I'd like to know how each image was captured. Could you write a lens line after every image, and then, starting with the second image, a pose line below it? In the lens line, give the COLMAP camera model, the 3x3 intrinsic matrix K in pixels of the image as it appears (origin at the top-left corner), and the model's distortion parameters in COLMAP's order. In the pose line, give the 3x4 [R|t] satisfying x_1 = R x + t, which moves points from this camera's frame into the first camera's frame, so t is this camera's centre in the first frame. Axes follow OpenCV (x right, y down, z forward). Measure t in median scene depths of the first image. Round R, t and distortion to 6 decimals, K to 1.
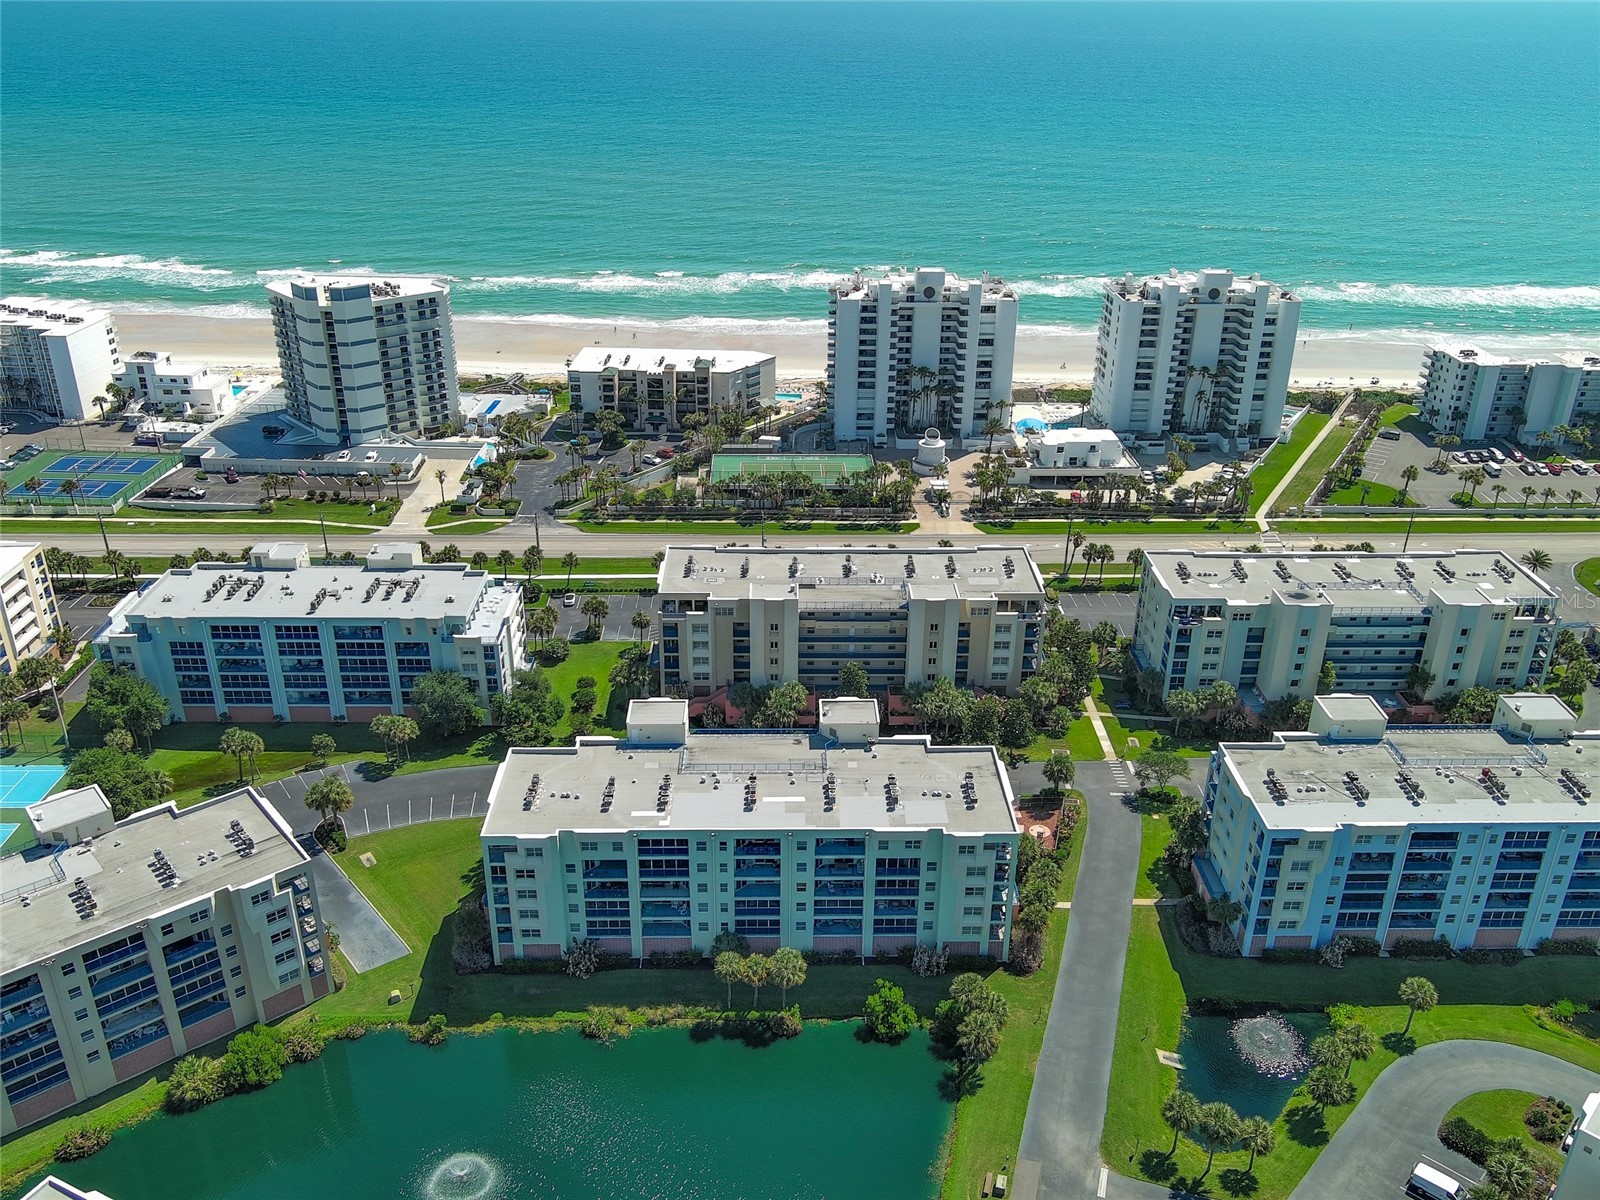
lens RADIAL K [[1321.0, 0, 800.7], [0, 1321.0, 594.2], [0, 0, 1]] dist [0.012916, -0.021911]
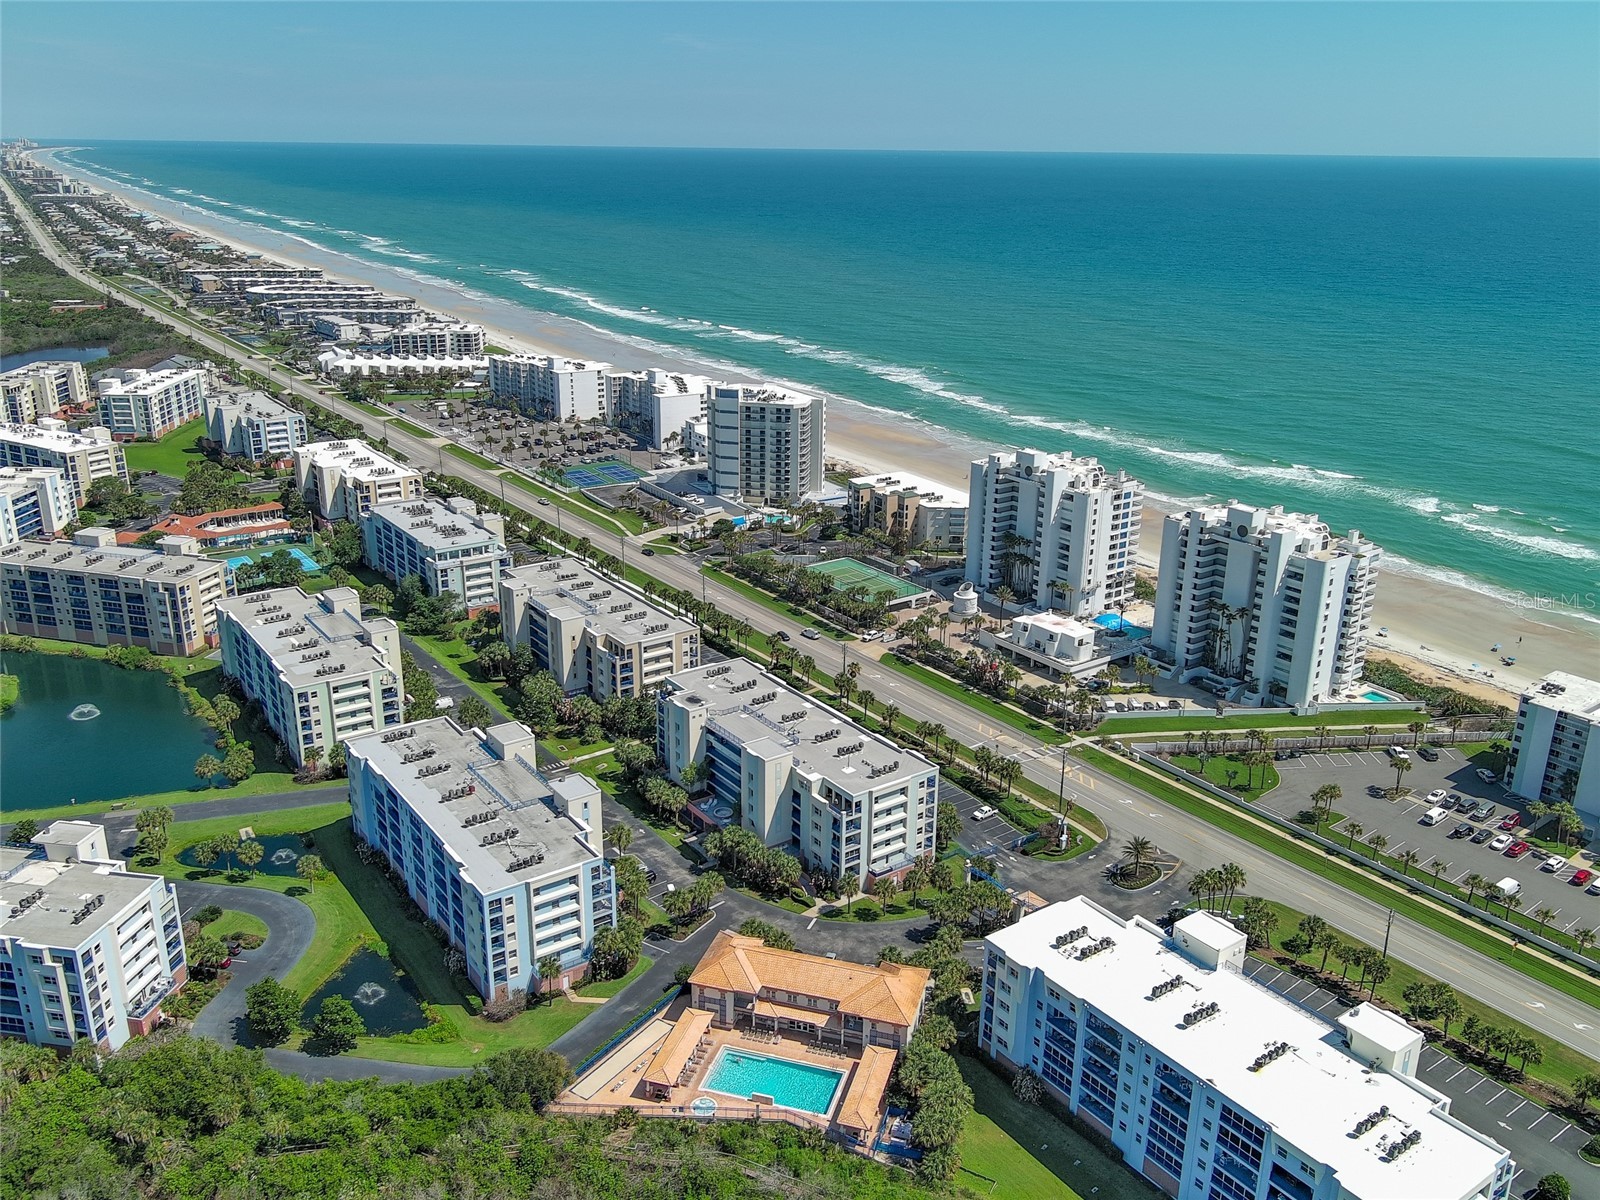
lens RADIAL K [[1313.8, 0, 792.8], [0, 1313.8, 595.7], [0, 0, 1]] dist [0.021445, -0.036133]
pose [[0.567237, 0.264003, -0.780092, 1.677926], [-0.357041, 0.932413, 0.055933, -0.232889], [0.742135, 0.246798, 0.623159, 0.365267]]
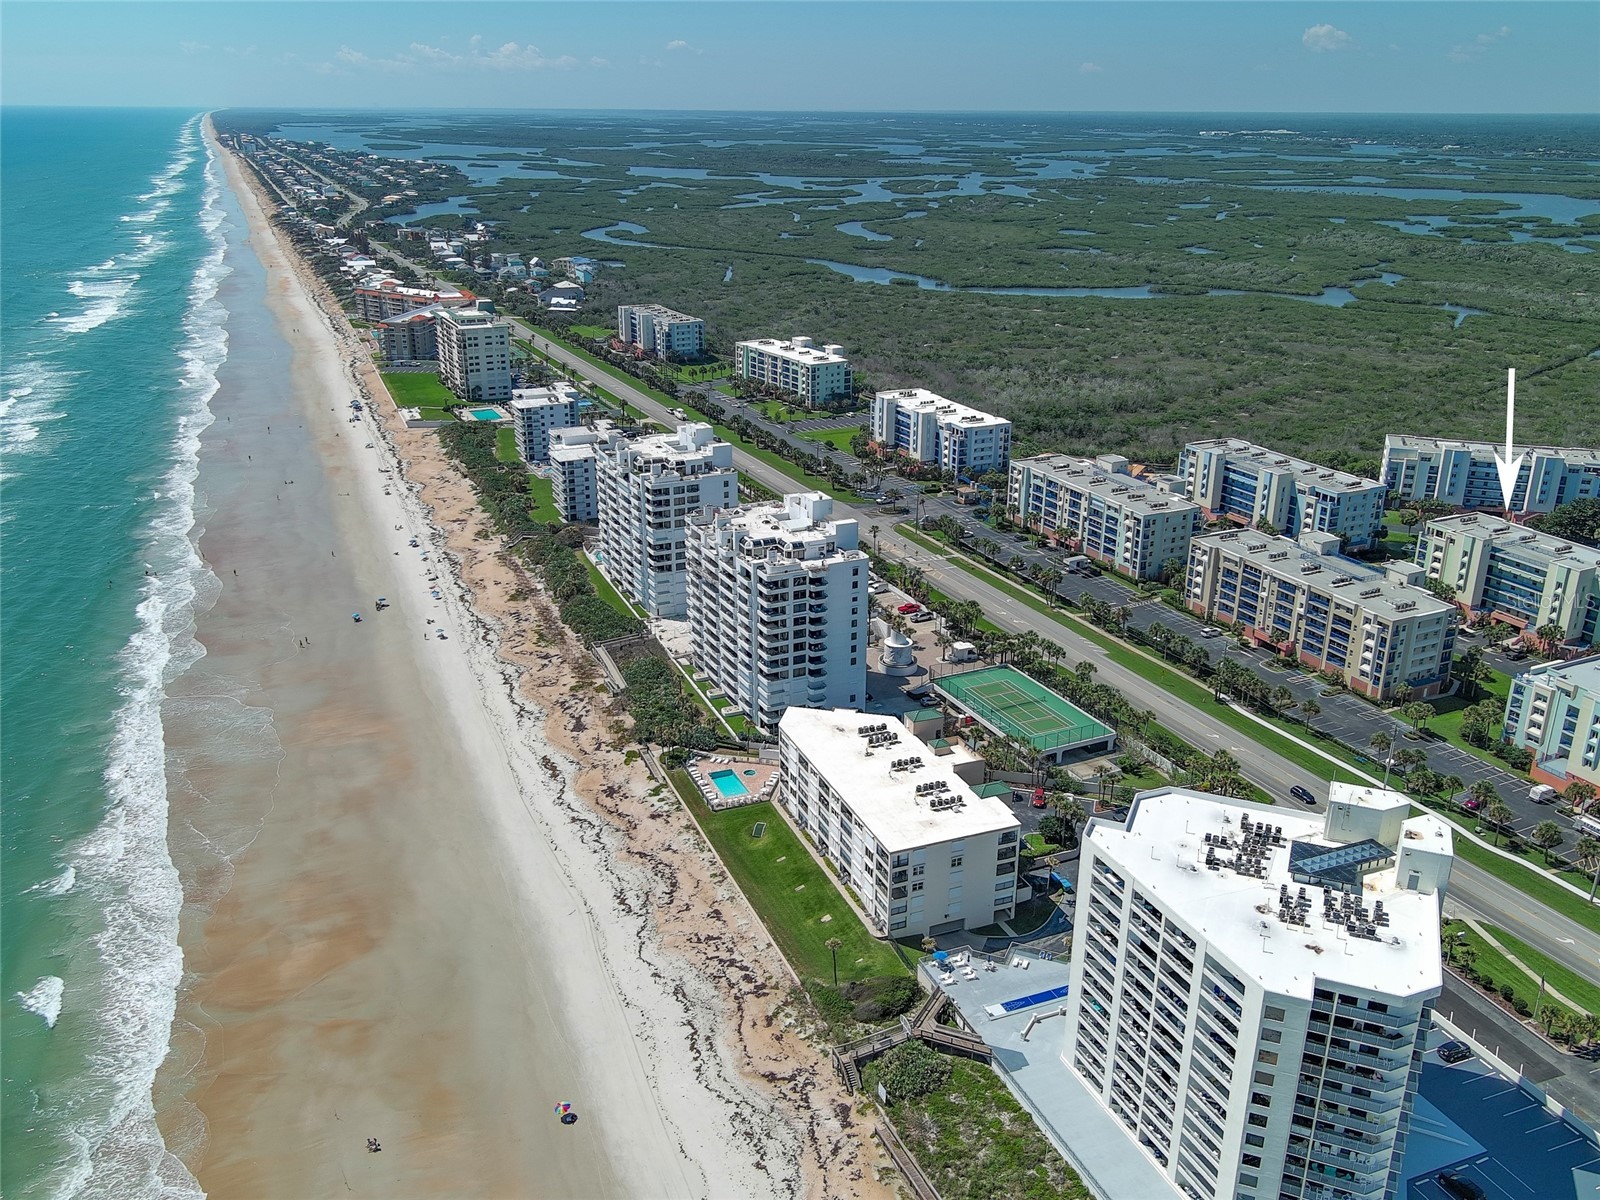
lens RADIAL K [[1297.5, 0, 802.8], [0, 1297.5, 609.2], [0, 0, 1]] dist [0.024178, -0.047042]
pose [[-0.415309, -0.339508, 0.843951, -1.210821], [0.381000, 0.777534, 0.500280, -1.167749], [-0.826049, 0.529316, -0.193565, 2.306969]]
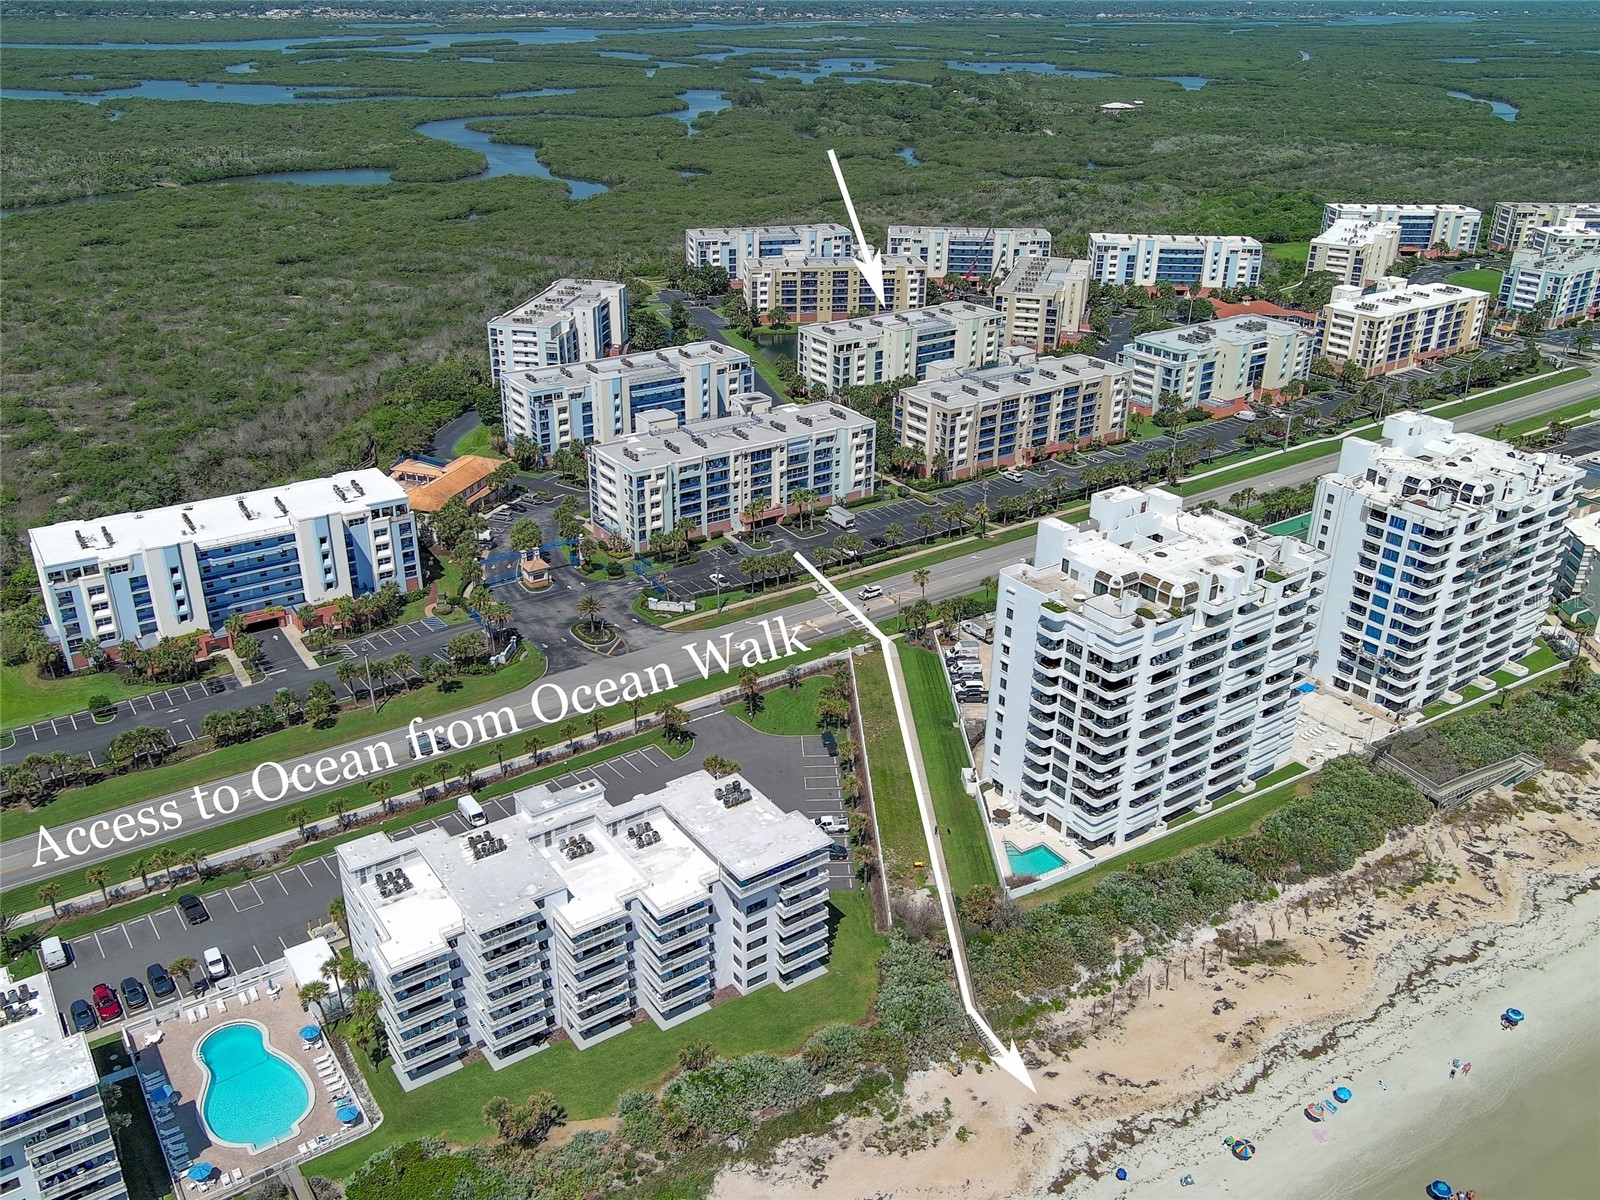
lens RADIAL K [[1297.5, 0, 802.8], [0, 1297.5, 609.2], [0, 0, 1]] dist [0.024178, -0.047042]
pose [[-0.831357, 0.223917, -0.508632, 1.407186], [-0.257595, 0.655715, 0.709706, -1.114198], [0.492433, 0.721040, -0.487454, 2.386469]]
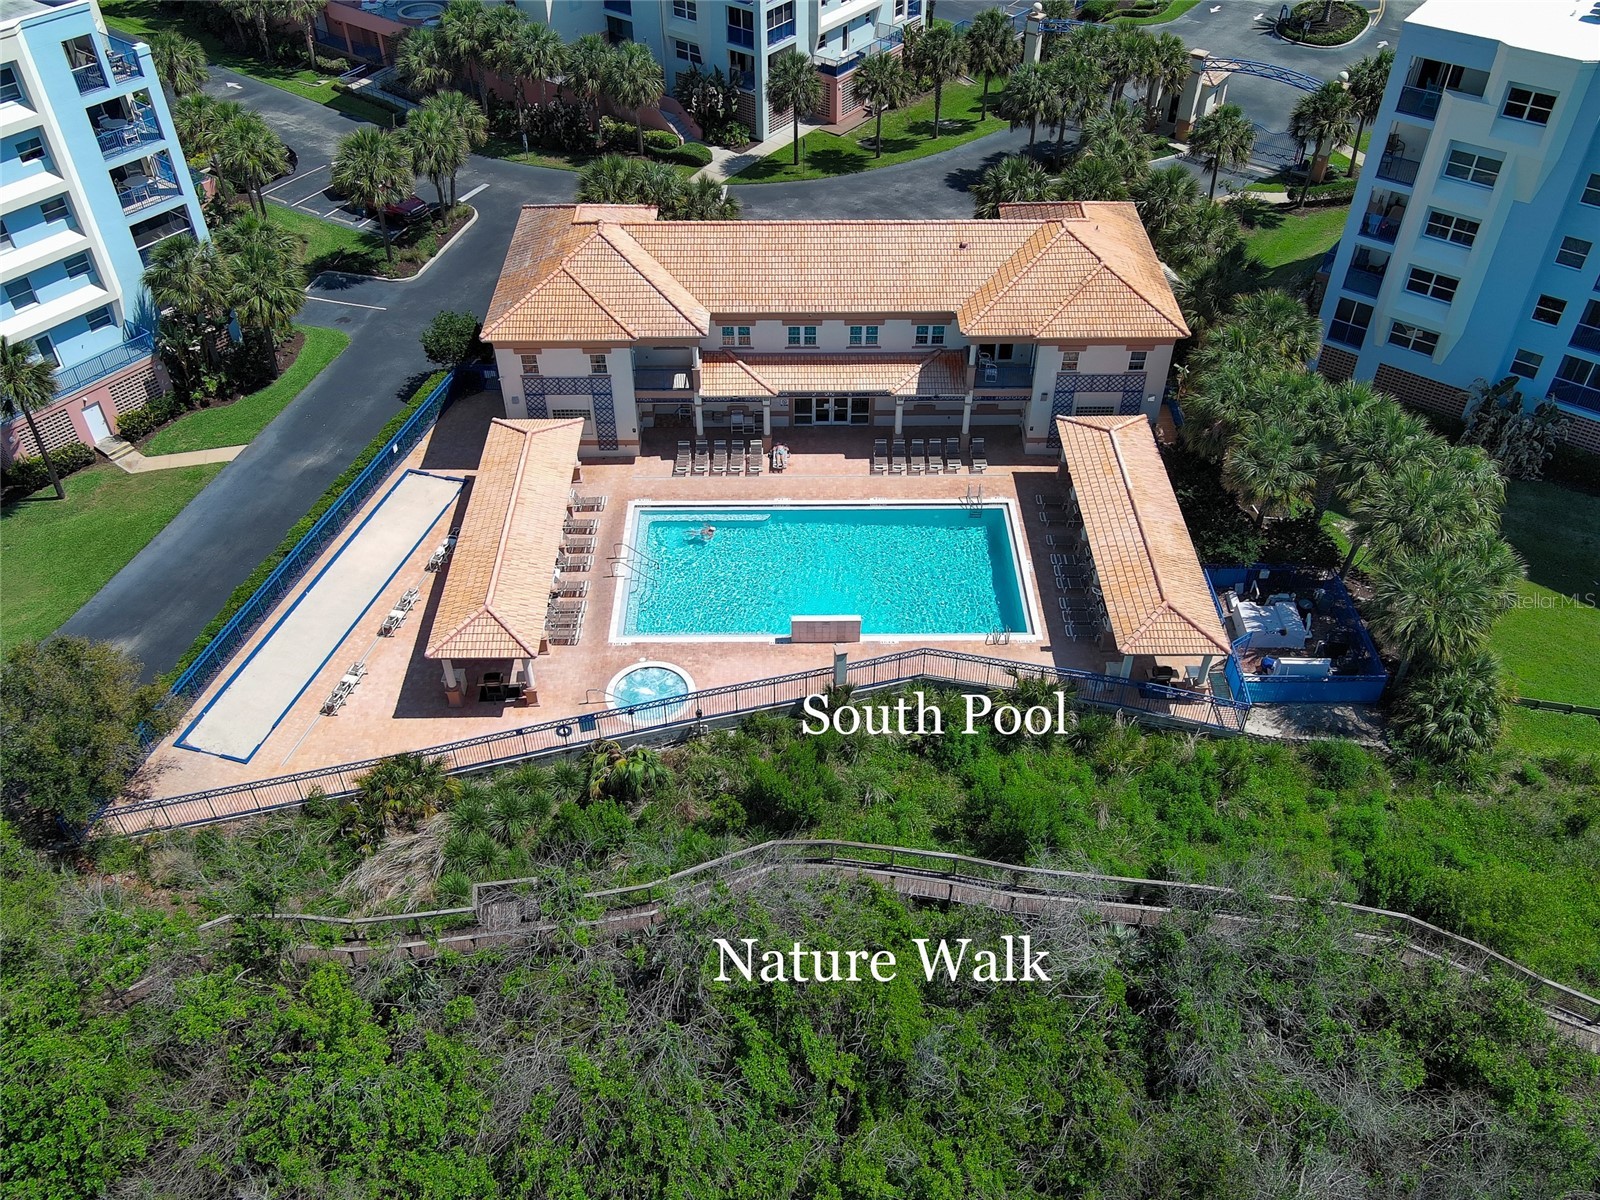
lens RADIAL K [[1321.0, 0, 800.7], [0, 1321.0, 594.2], [0, 0, 1]] dist [0.012916, -0.021911]
pose [[0.789660, 0.403770, -0.461959, 1.090654], [-0.255818, 0.901042, 0.350257, 0.088834], [0.557668, -0.158407, 0.814809, 0.831970]]
